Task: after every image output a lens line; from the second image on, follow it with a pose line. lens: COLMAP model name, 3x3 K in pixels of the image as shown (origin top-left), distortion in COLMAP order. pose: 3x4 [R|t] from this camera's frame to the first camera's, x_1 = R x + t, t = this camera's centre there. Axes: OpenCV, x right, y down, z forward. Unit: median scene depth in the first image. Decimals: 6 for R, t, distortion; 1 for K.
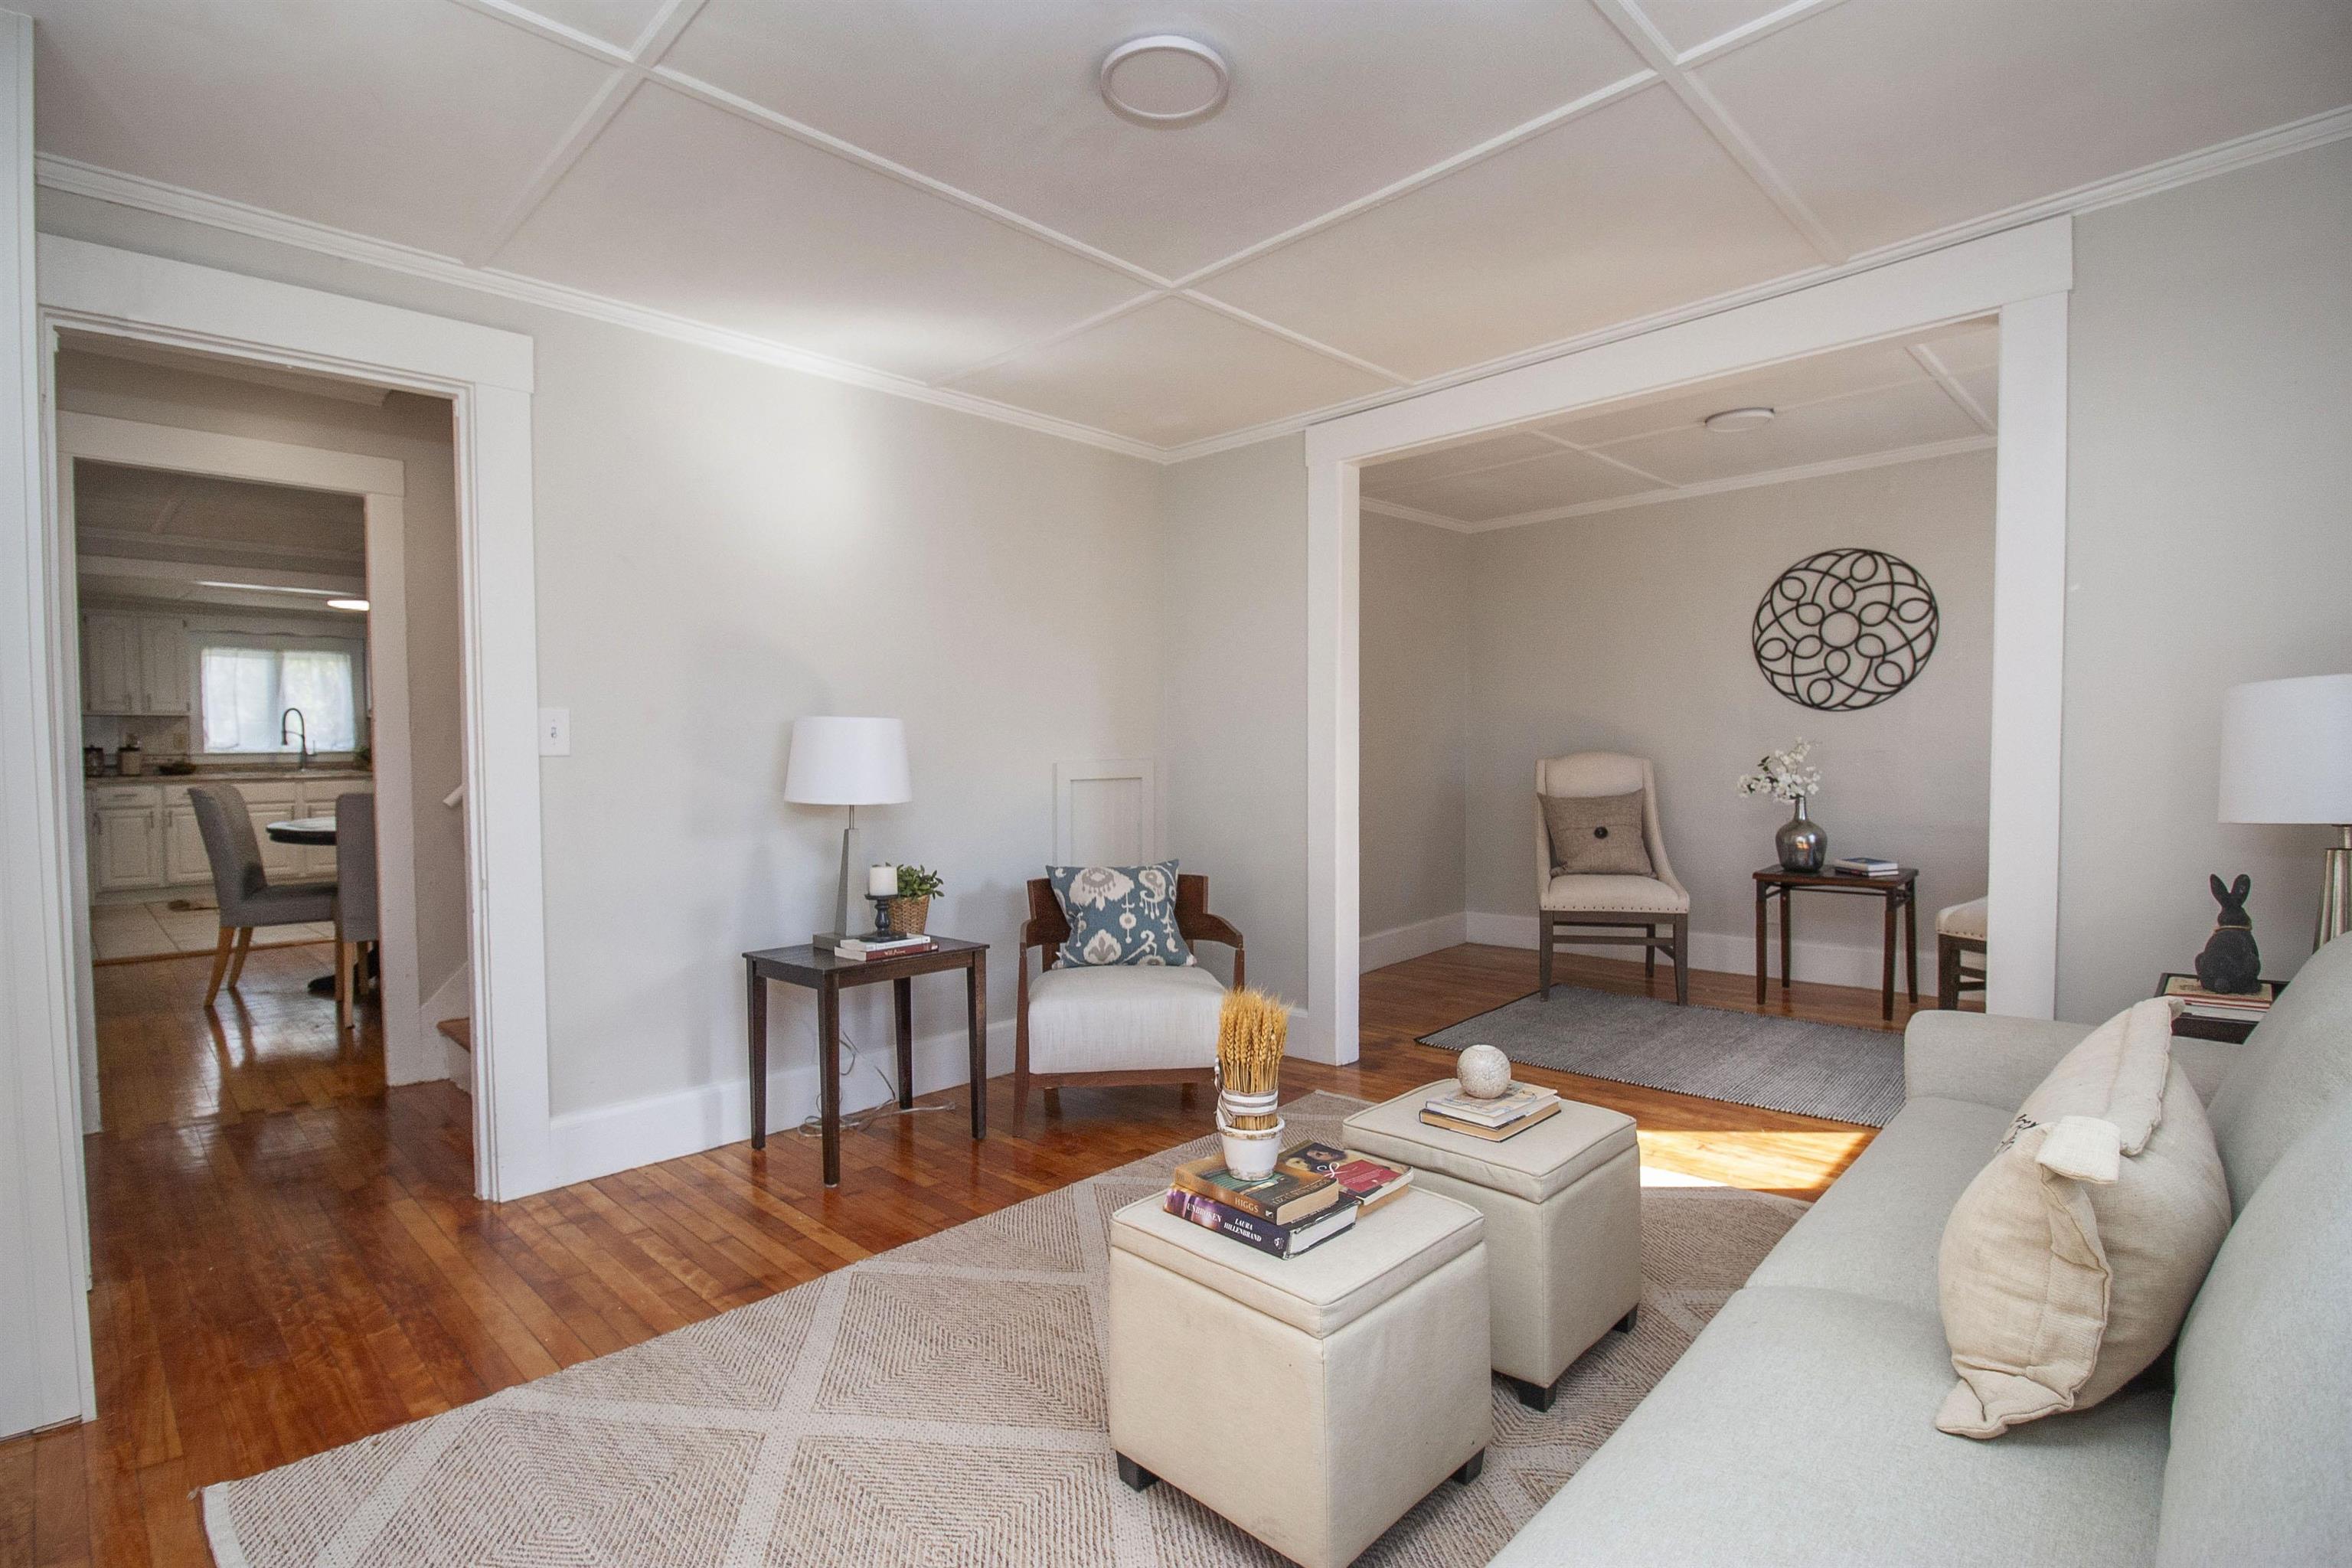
lens RADIAL K [[1118.7, 0, 1176.0], [0, 1118.7, 784.0], [0, 0, 1]] dist [-0.020613, -0.000338]
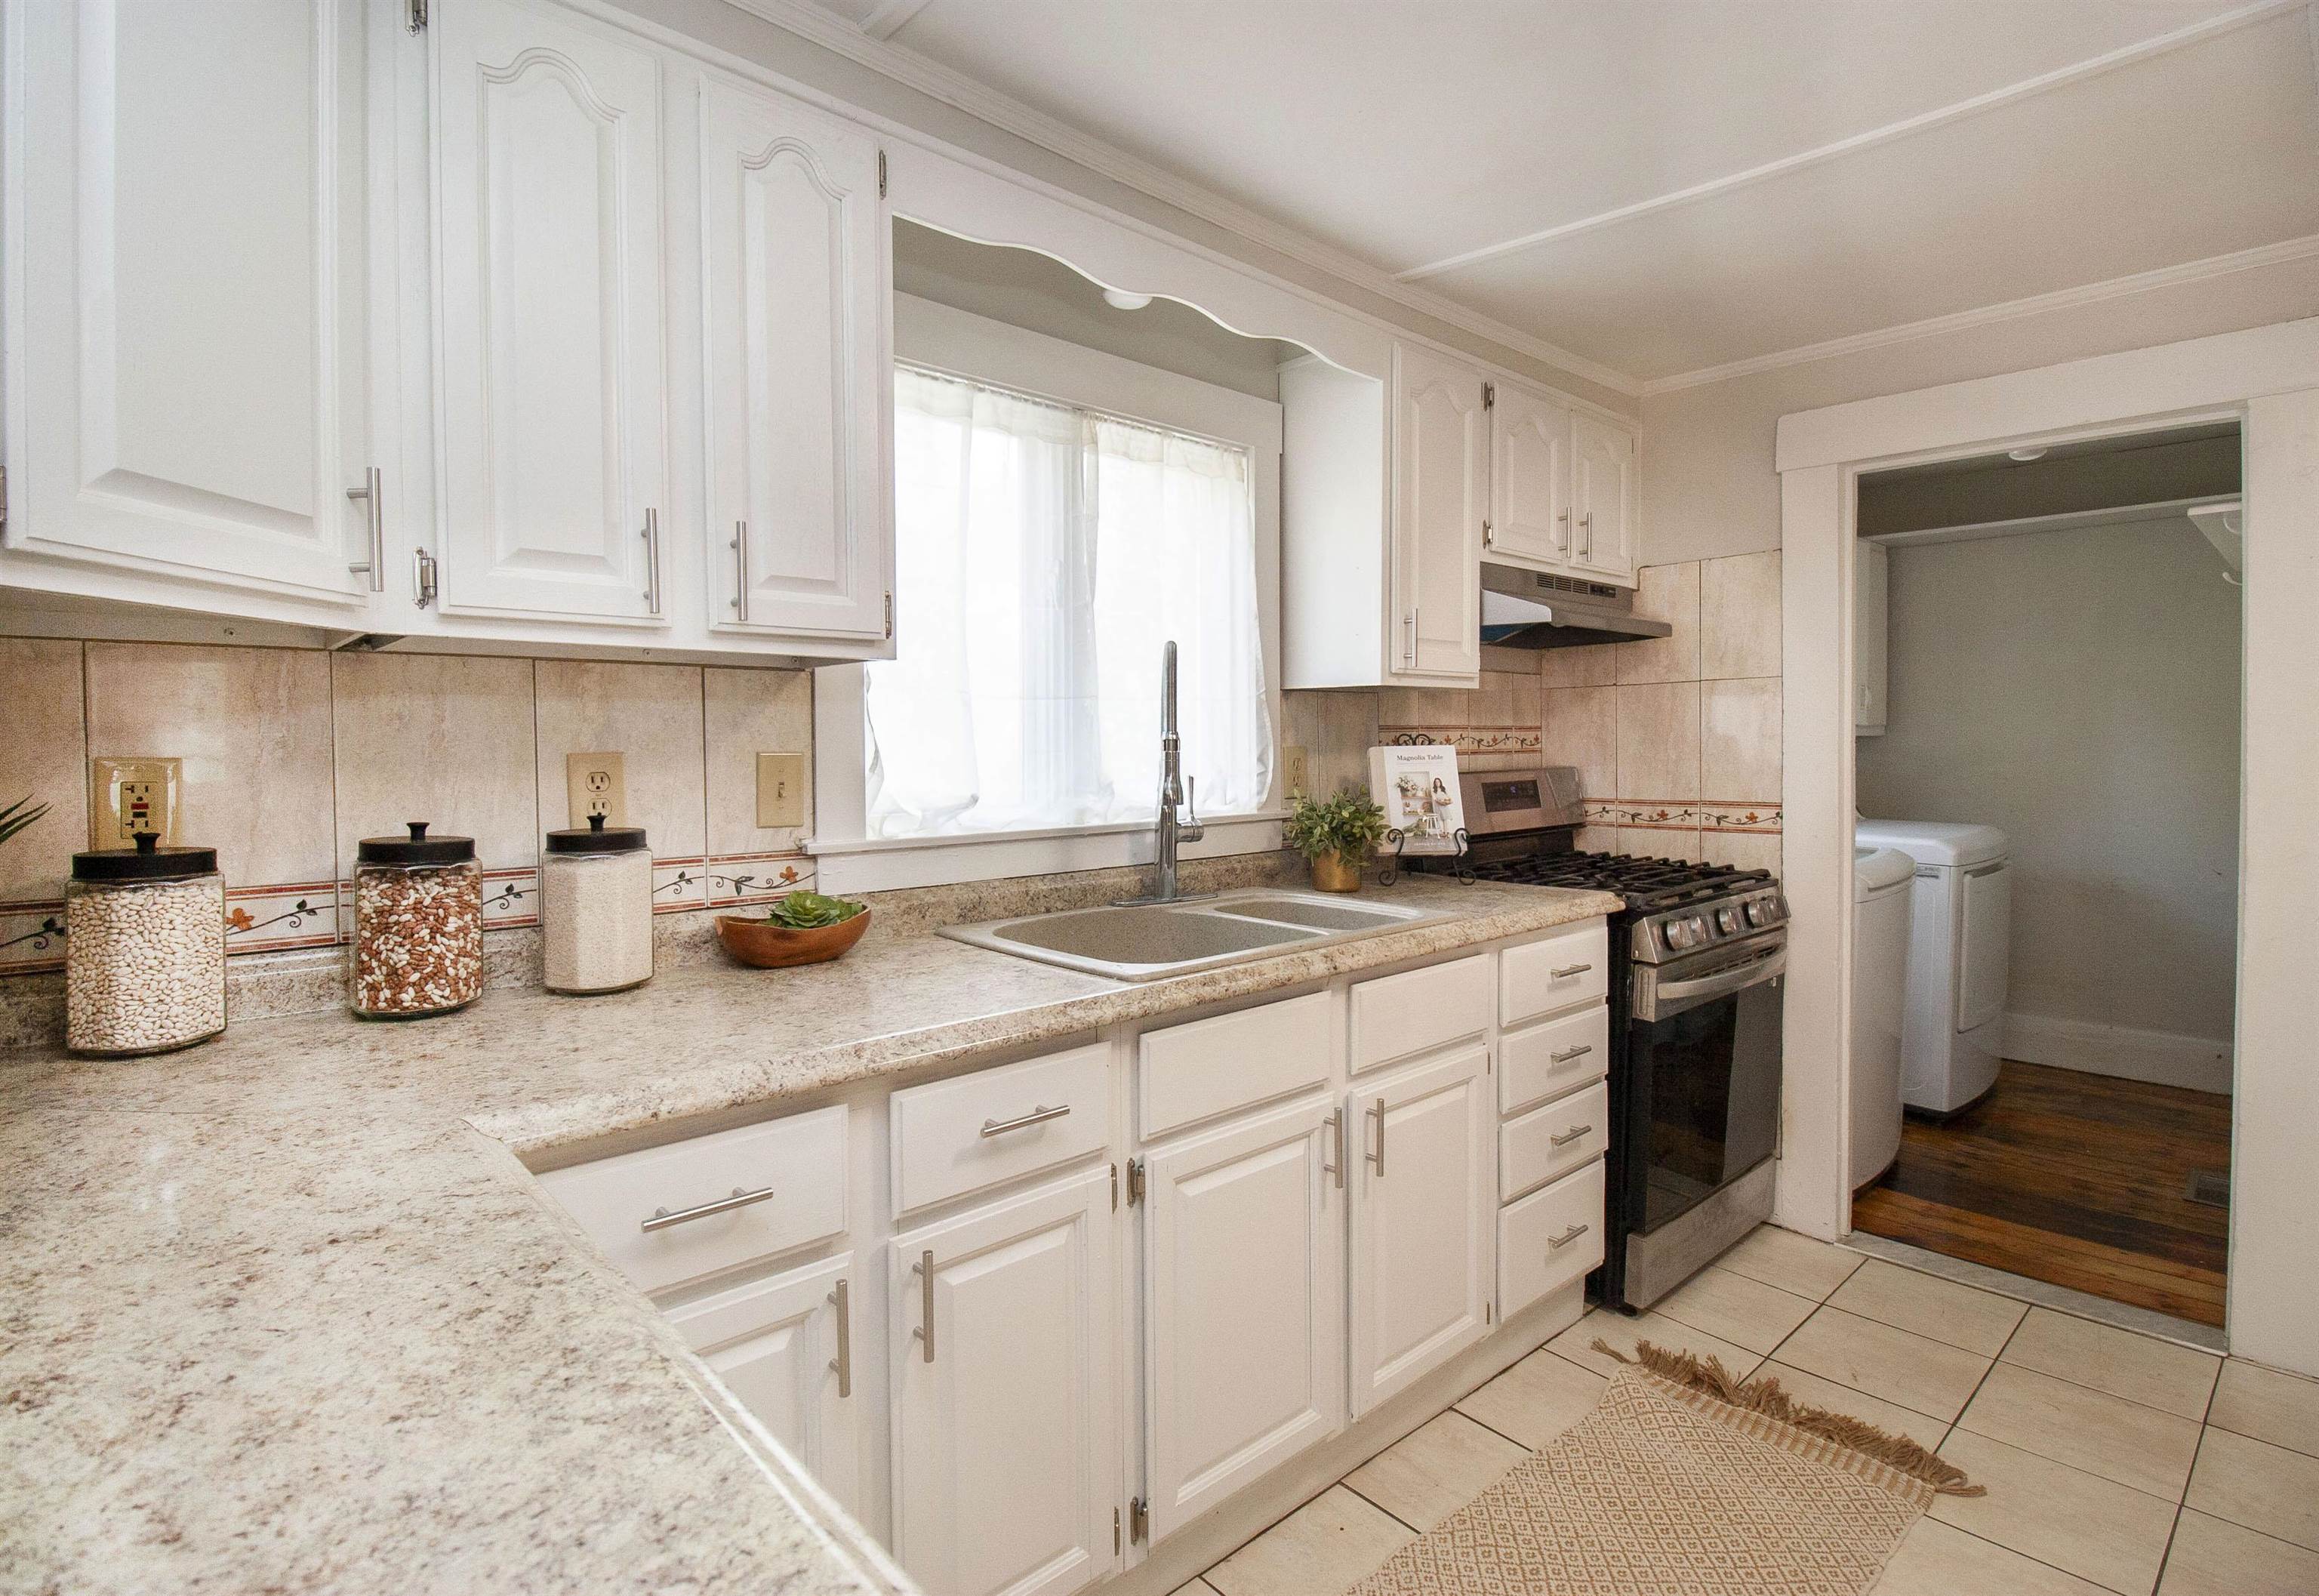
lens RADIAL K [[1108.2, 0, 1154.8], [0, 1108.2, 777.2], [0, 0, 1]] dist [0.015008, -0.021132]
pose [[0.997766, 0.004838, -0.066633, -0.831850], [-0.005220, 0.999971, -0.005561, -0.041007], [0.066605, 0.005897, 0.997762, 0.804444]]
